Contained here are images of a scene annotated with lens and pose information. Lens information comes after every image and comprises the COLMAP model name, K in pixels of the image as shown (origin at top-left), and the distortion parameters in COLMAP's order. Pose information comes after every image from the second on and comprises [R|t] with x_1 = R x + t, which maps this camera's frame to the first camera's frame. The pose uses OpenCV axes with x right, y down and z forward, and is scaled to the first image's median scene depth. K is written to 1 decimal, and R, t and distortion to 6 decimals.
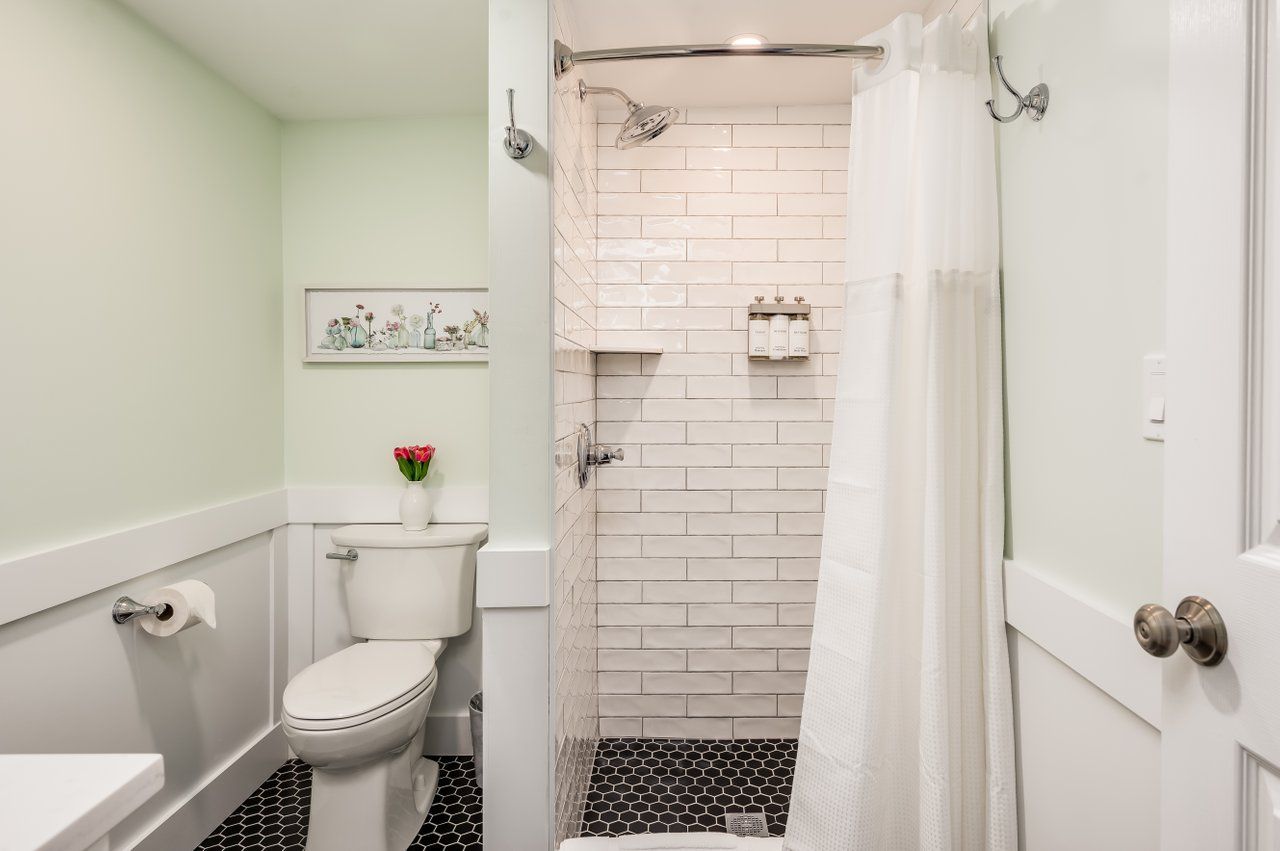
lens RADIAL K [[674.3, 0, 641.2], [0, 674.3, 399.5], [0, 0, 1]] dist [-0.004183, -0.000293]
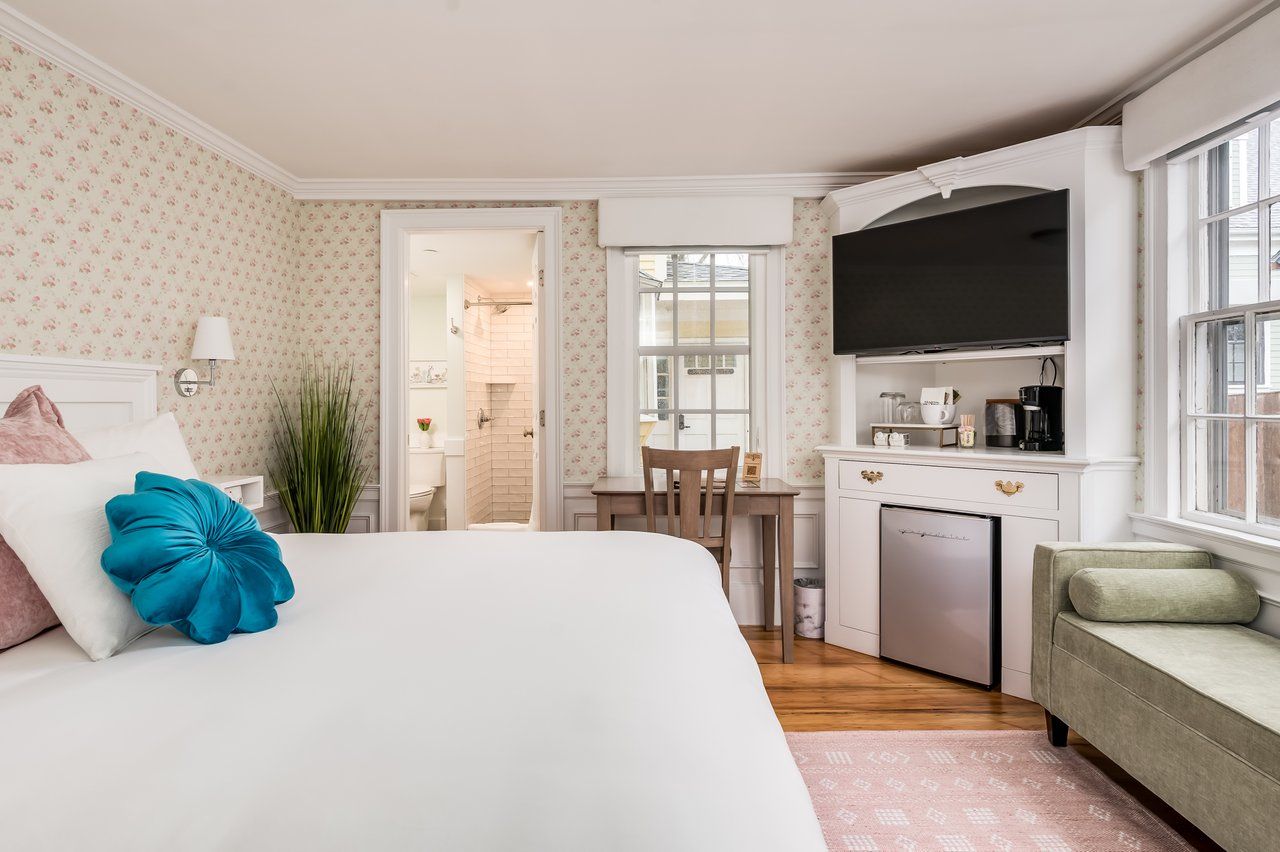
lens RADIAL K [[674.3, 0, 641.2], [0, 674.3, 400.0], [0, 0, 1]] dist [-0.004183, -0.000293]
pose [[0.999945, -0.006581, 0.008136, 0.535077], [0.006683, 0.999898, -0.012608, 0.034144], [-0.008052, 0.012662, 0.999887, -1.781506]]
